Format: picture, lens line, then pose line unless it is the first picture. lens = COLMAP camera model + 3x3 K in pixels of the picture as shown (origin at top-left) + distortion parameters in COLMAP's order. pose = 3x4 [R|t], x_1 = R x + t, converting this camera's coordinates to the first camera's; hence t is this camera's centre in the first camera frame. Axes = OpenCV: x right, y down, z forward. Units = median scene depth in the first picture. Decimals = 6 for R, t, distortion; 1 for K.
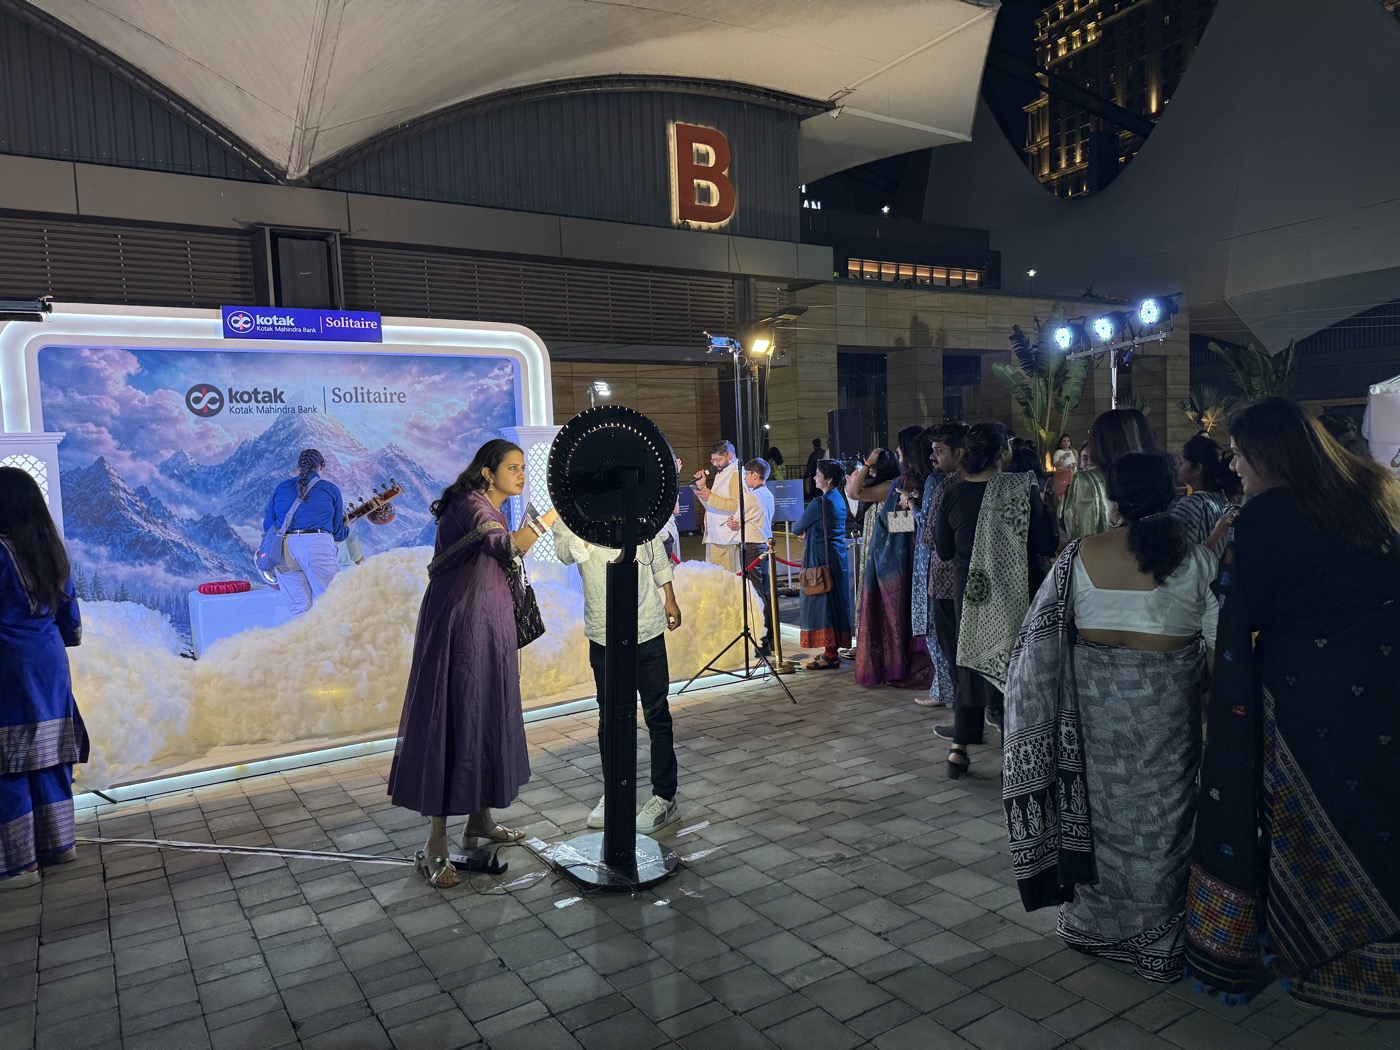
lens RADIAL K [[980.1, 0, 700.0], [0, 980.1, 525.0], [0, 0, 1]] dist [0.094377, -0.118151]
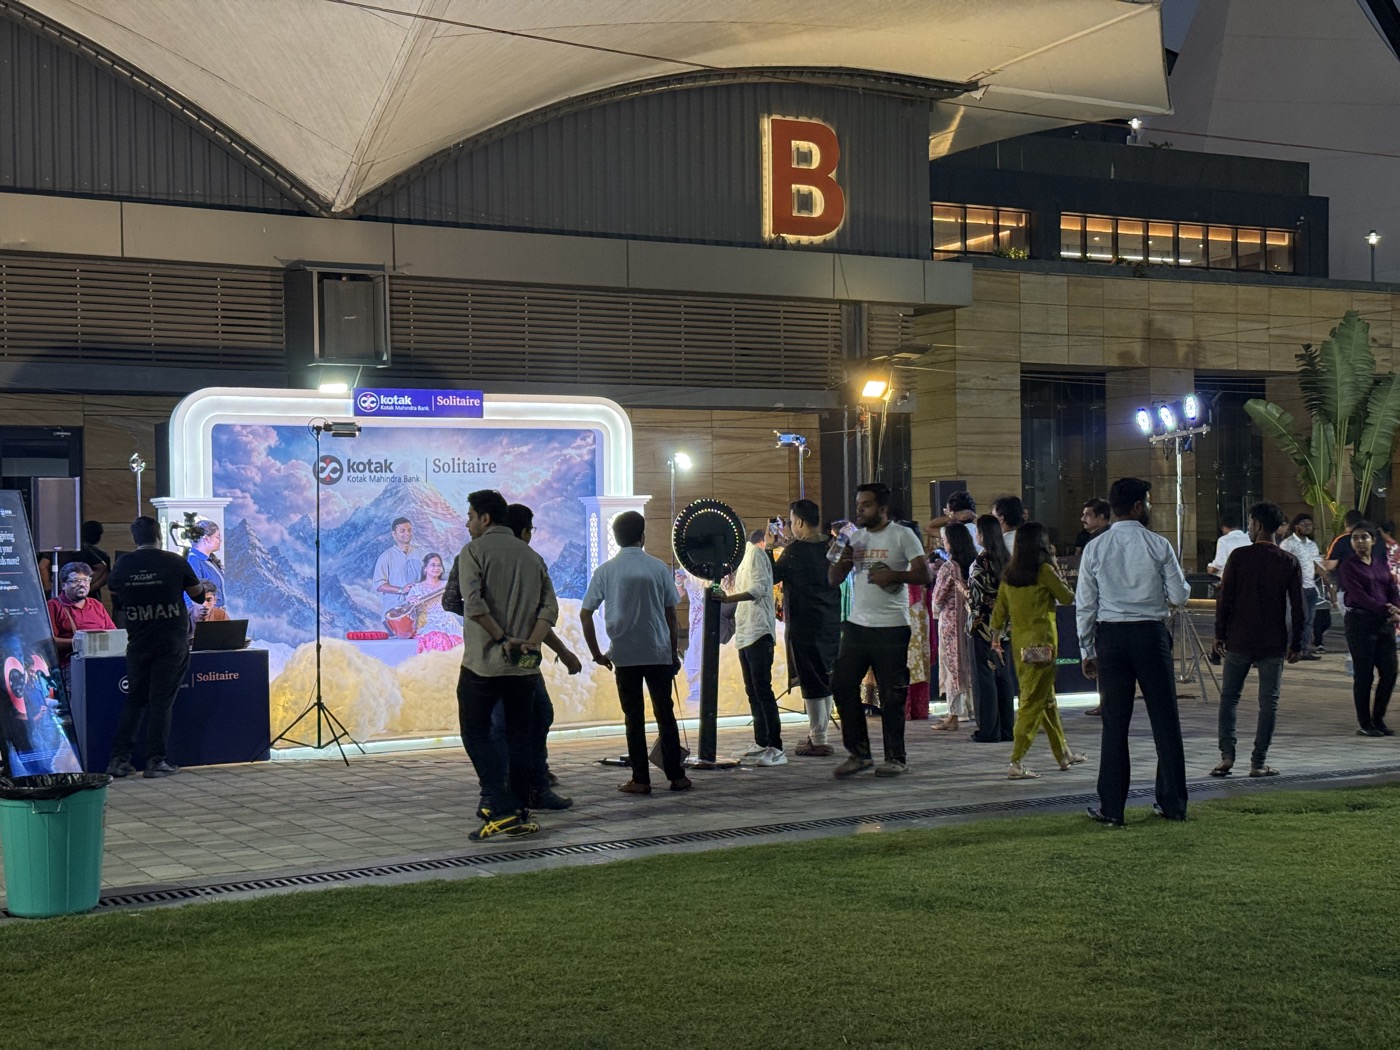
lens RADIAL K [[1921.3, 0, 700.0], [0, 1921.3, 525.0], [0, 0, 1]] dist [0.289210, -0.004396]
pose [[0.997702, 0.022561, -0.063884, 0.047405], [-0.027092, 0.997110, -0.070979, 0.069177], [0.062098, 0.072547, 0.995430, -0.996658]]
